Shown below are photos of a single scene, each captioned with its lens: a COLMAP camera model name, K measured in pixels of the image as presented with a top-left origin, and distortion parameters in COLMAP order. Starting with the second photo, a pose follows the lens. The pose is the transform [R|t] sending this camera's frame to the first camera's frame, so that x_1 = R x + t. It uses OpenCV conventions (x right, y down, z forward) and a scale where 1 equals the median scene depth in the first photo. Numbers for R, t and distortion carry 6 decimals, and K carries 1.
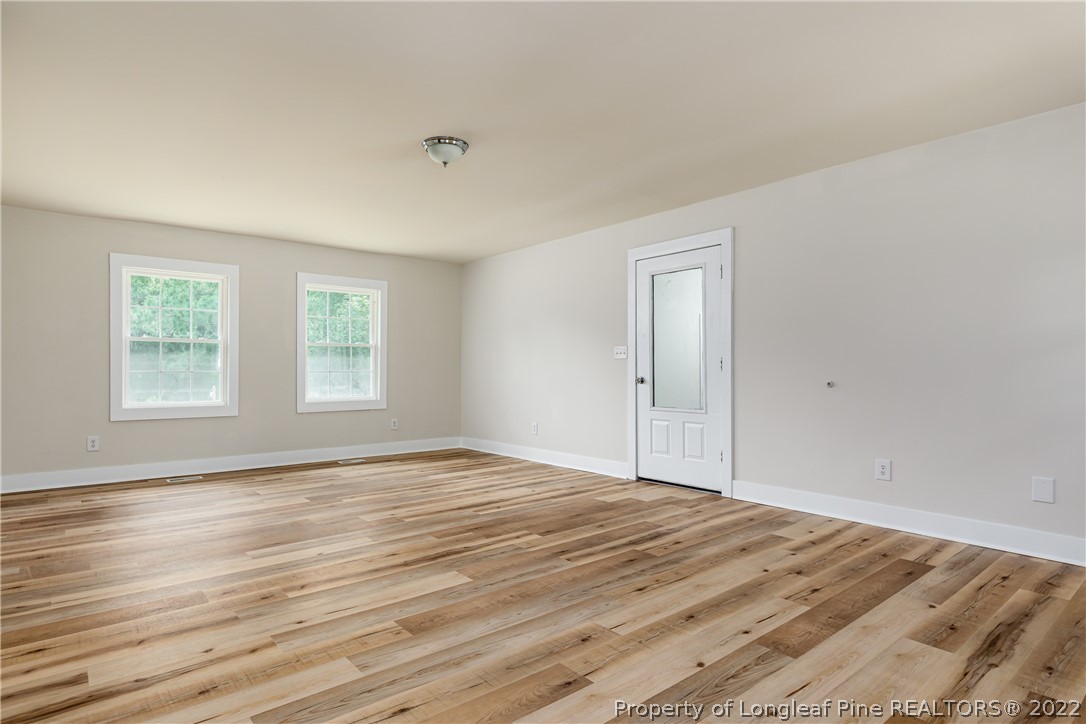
lens RADIAL K [[591.1, 0, 543.0], [0, 591.1, 362.0], [0, 0, 1]] dist [0.002496, -0.000289]
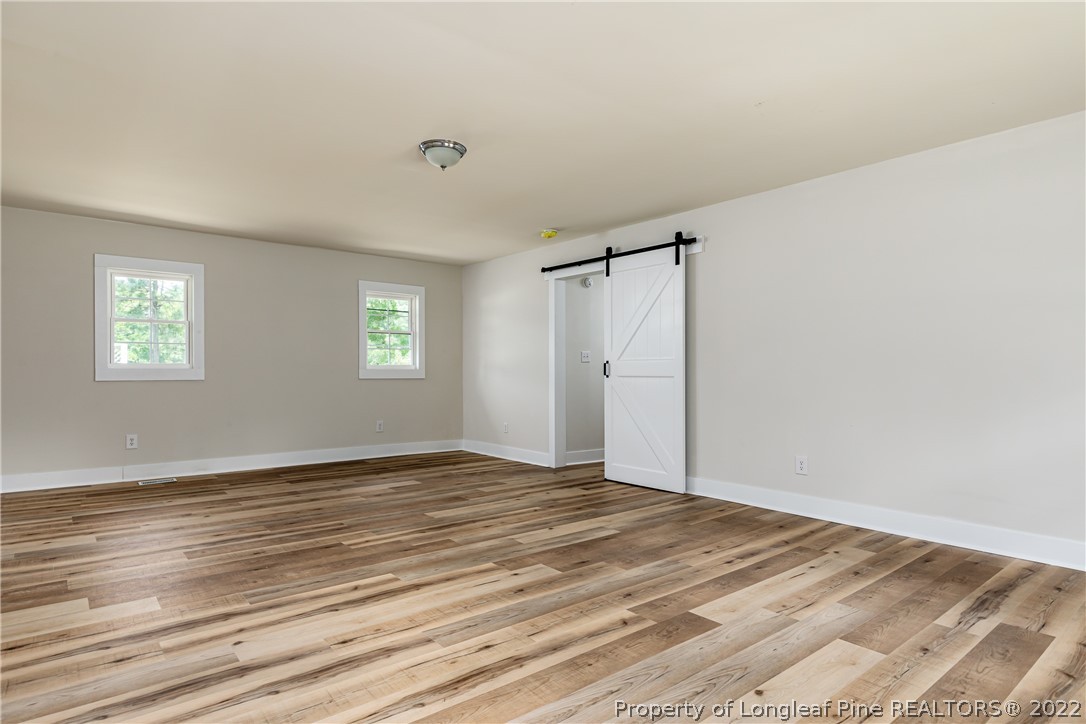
lens RADIAL K [[591.1, 0, 543.0], [0, 591.1, 362.0], [0, 0, 1]] dist [0.002496, -0.000289]
pose [[-0.999985, -0.000094, 0.005398, -0.334714], [-0.000242, 0.999622, -0.027488, 0.029011], [-0.005393, -0.027489, -0.999608, 1.969457]]
